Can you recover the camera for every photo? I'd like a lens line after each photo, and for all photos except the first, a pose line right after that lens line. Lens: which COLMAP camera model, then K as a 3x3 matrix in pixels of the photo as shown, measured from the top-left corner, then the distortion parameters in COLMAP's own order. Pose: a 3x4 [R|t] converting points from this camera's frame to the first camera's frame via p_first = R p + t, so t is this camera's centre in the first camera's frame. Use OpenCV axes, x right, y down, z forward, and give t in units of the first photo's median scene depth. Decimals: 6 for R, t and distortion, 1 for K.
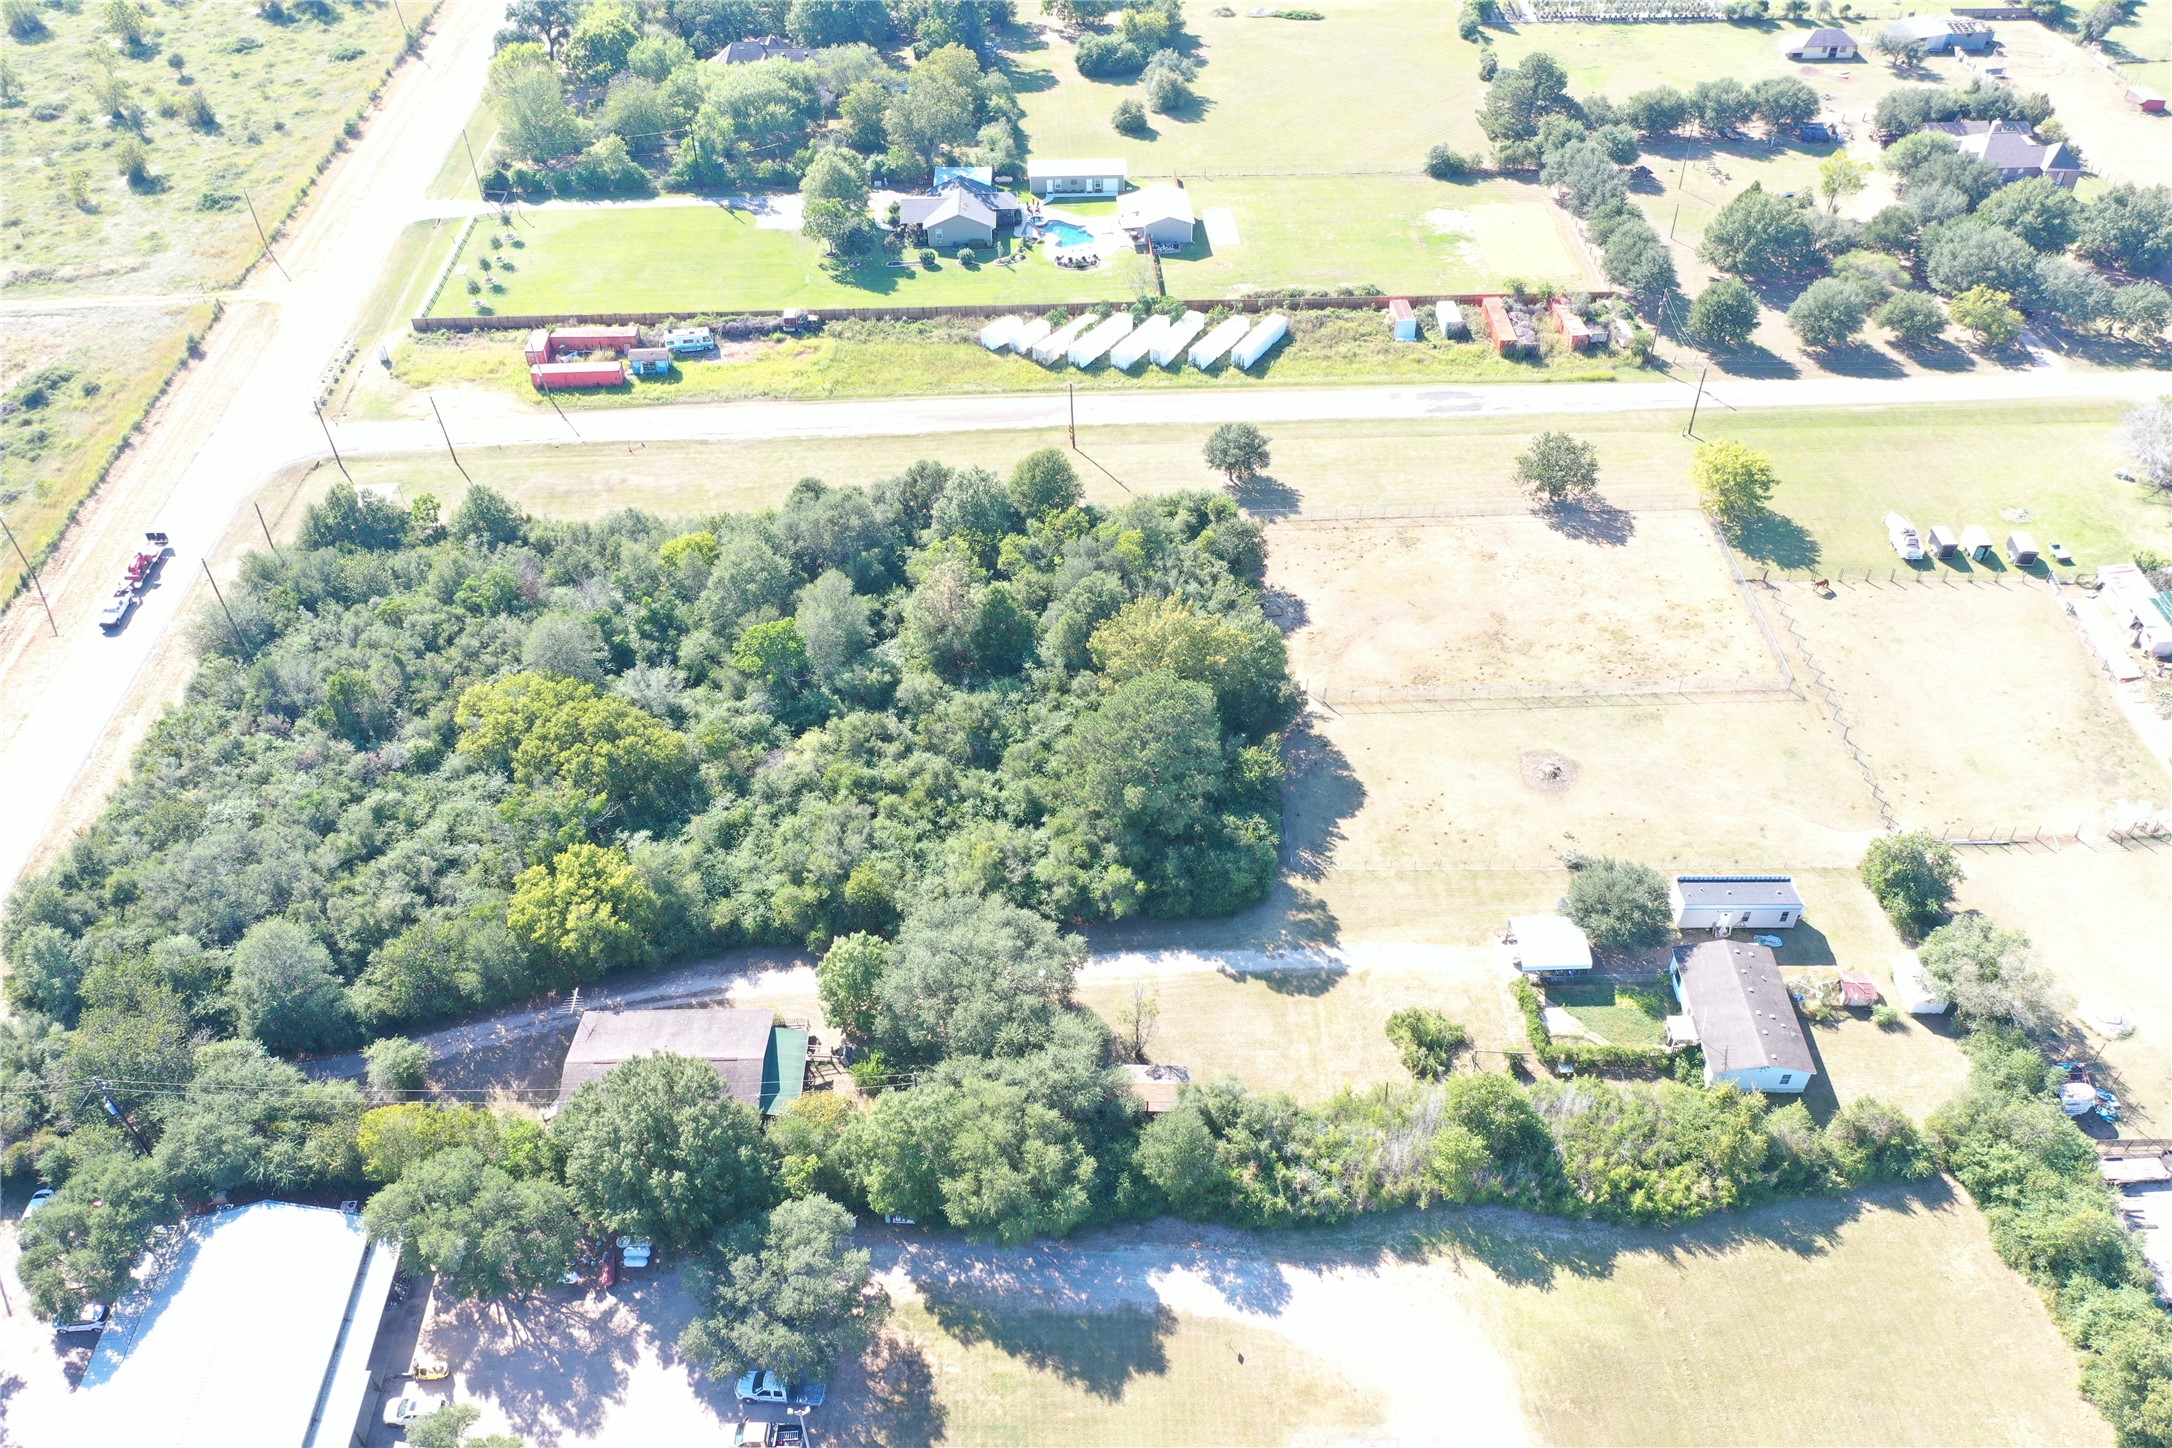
lens RADIAL K [[1695.9, 0, 1086.0], [0, 1695.9, 724.0], [0, 0, 1]] dist [-0.006916, -0.002806]
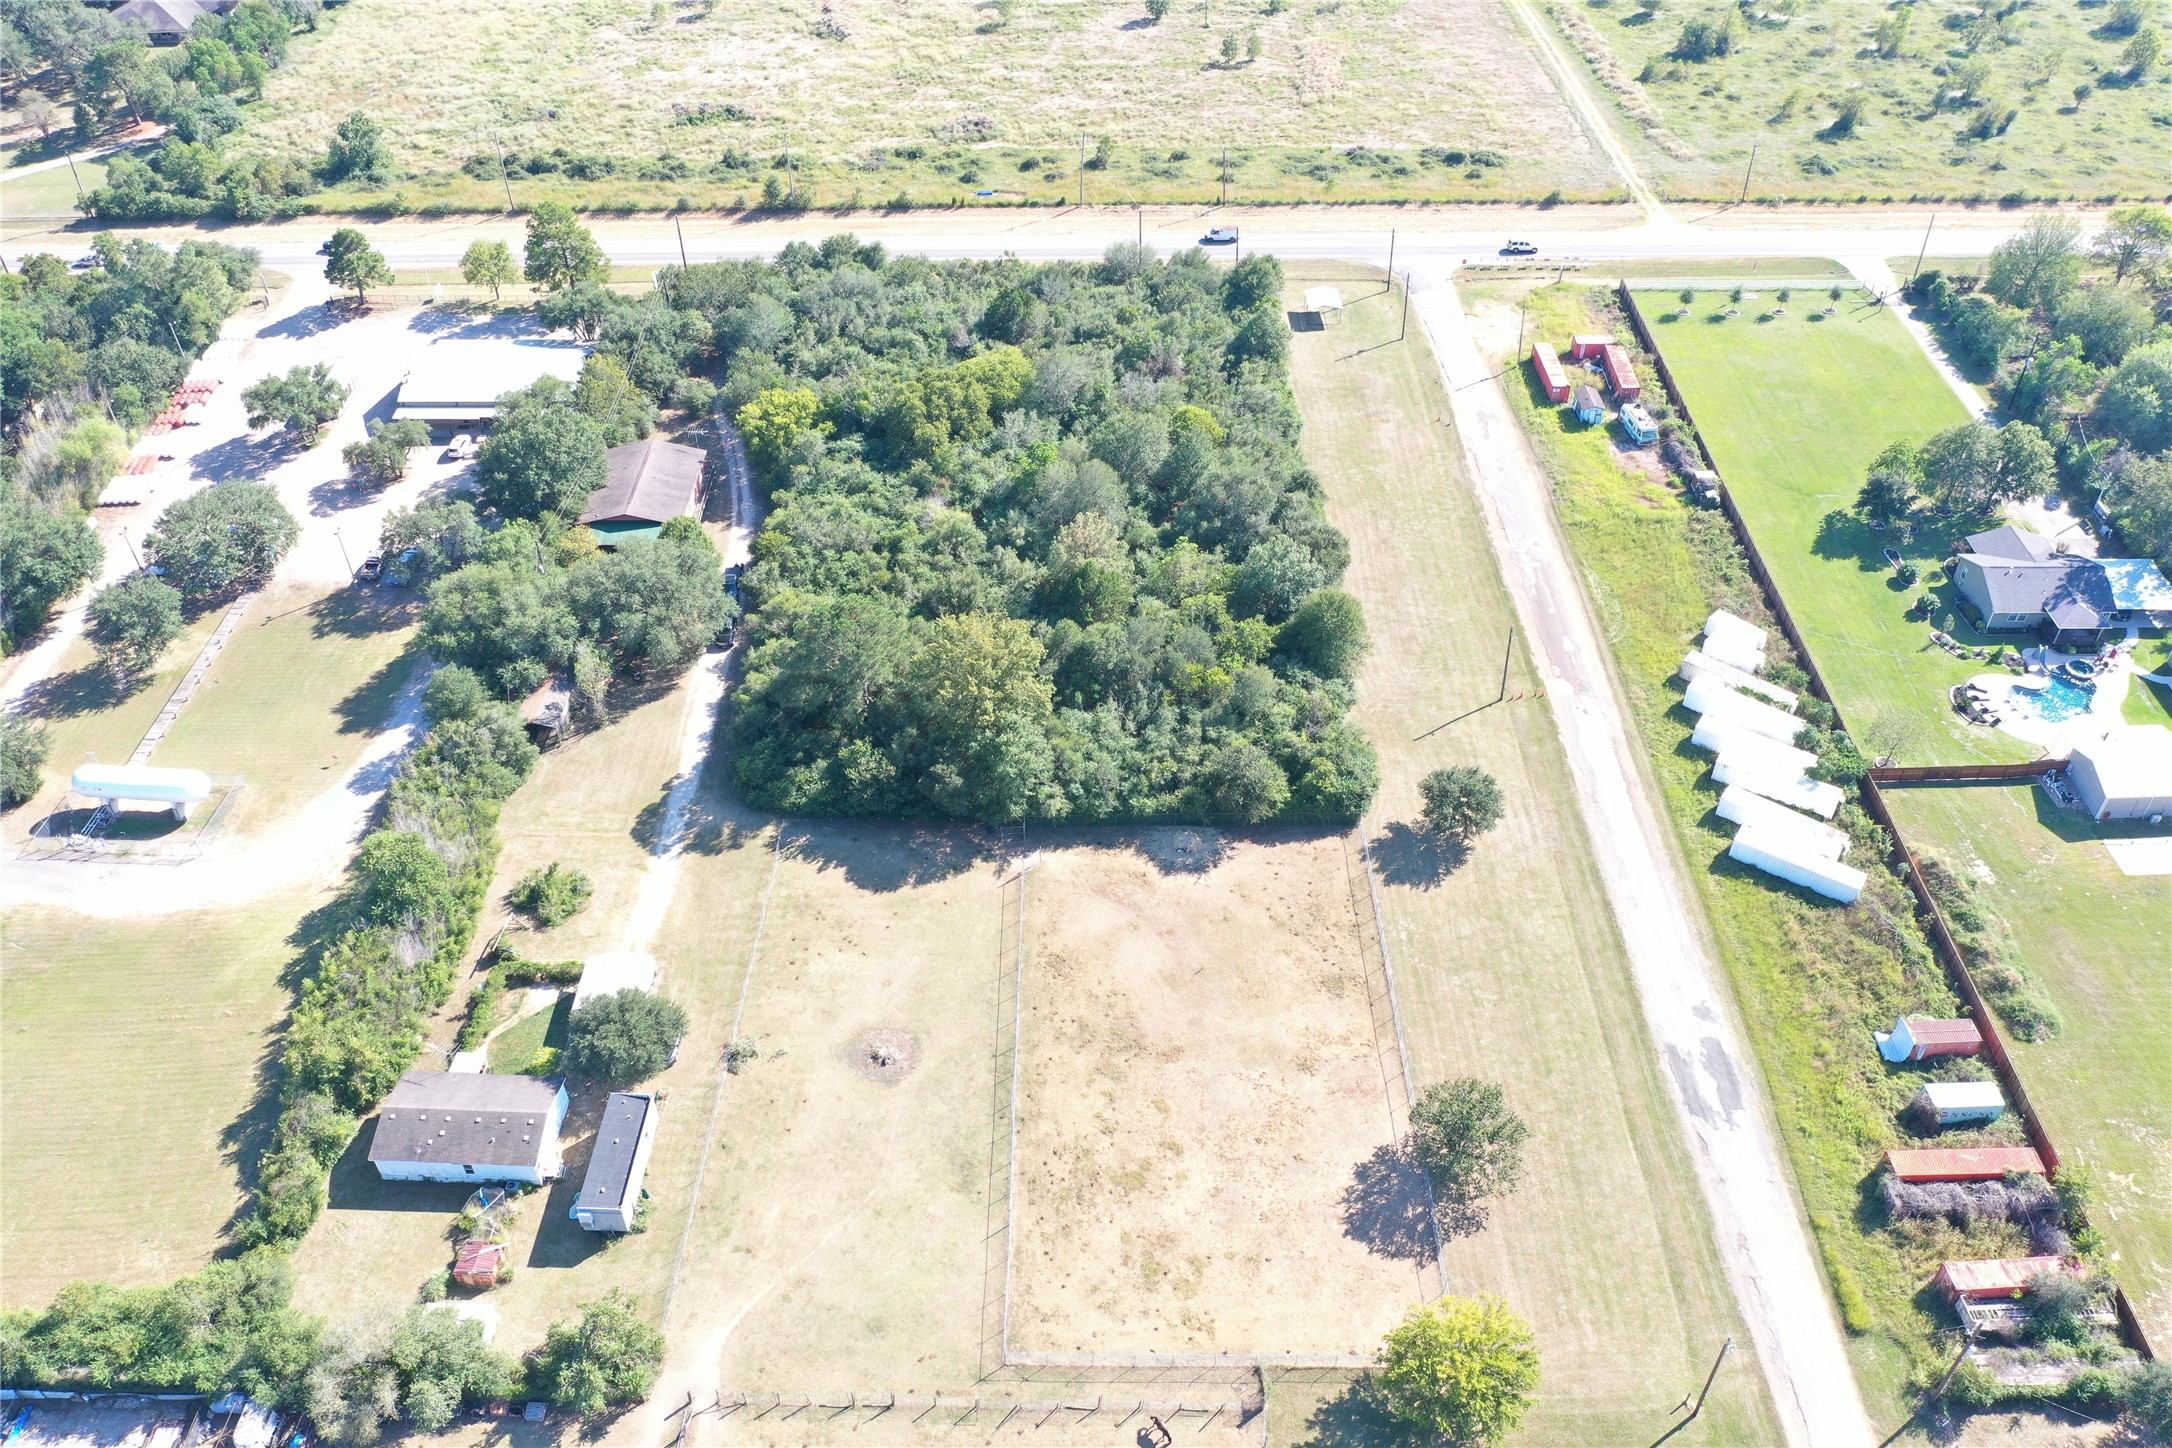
lens RADIAL K [[1695.9, 0, 1086.0], [0, 1695.9, 724.0], [0, 0, 1]] dist [-0.006916, -0.002806]
pose [[-0.032536, 0.667934, -0.743509, 0.644744], [-0.665766, 0.540353, 0.514562, -0.461982], [0.745451, 0.511745, 0.427107, 0.510474]]
